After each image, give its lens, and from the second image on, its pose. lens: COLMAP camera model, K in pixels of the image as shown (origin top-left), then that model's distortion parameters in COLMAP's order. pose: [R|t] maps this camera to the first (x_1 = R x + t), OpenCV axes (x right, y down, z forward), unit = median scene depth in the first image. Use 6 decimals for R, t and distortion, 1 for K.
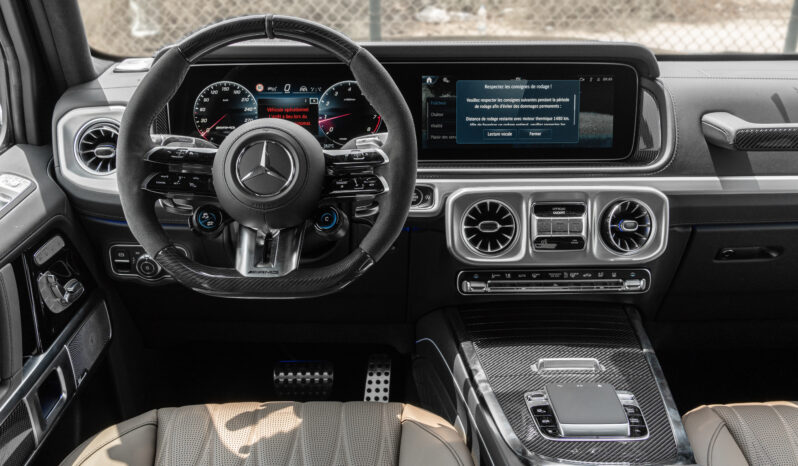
lens RADIAL K [[855.4, 0, 398.6], [0, 855.4, 220.6], [0, 0, 1]] dist [-0.003624, 0.005740]
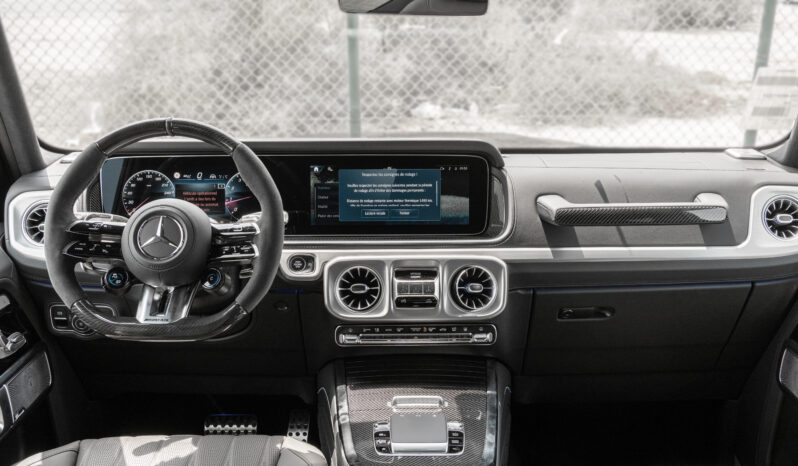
lens RADIAL K [[858.4, 0, 399.0], [0, 858.4, 233.0], [0, 0, 1]] dist [0.001175, 0.016664]
pose [[0.999875, 0.000061, -0.015817, 0.181192], [-0.001544, 0.995588, -0.093816, 0.042656], [0.015741, 0.093829, 0.995464, -0.216721]]
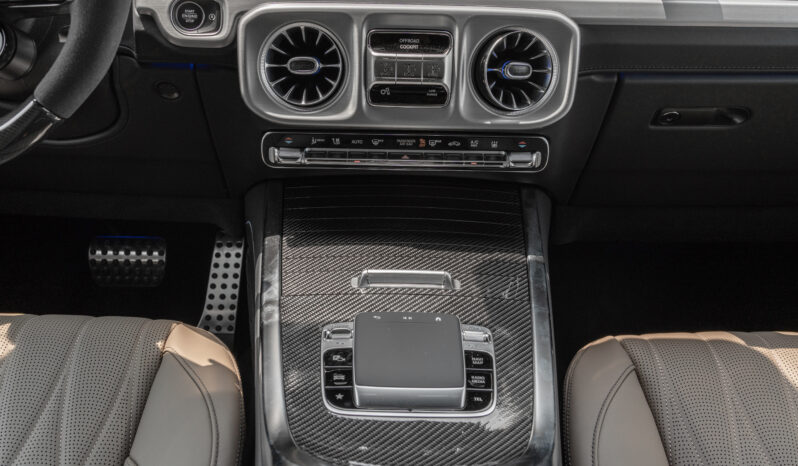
lens RADIAL K [[858.4, 0, 399.0], [0, 858.4, 233.0], [0, 0, 1]] dist [0.001175, 0.016664]
pose [[0.999539, 0.027918, 0.011954, 0.174040], [-0.029721, 0.980132, 0.196108, 0.001584], [-0.006242, -0.196373, 0.980509, 0.331417]]
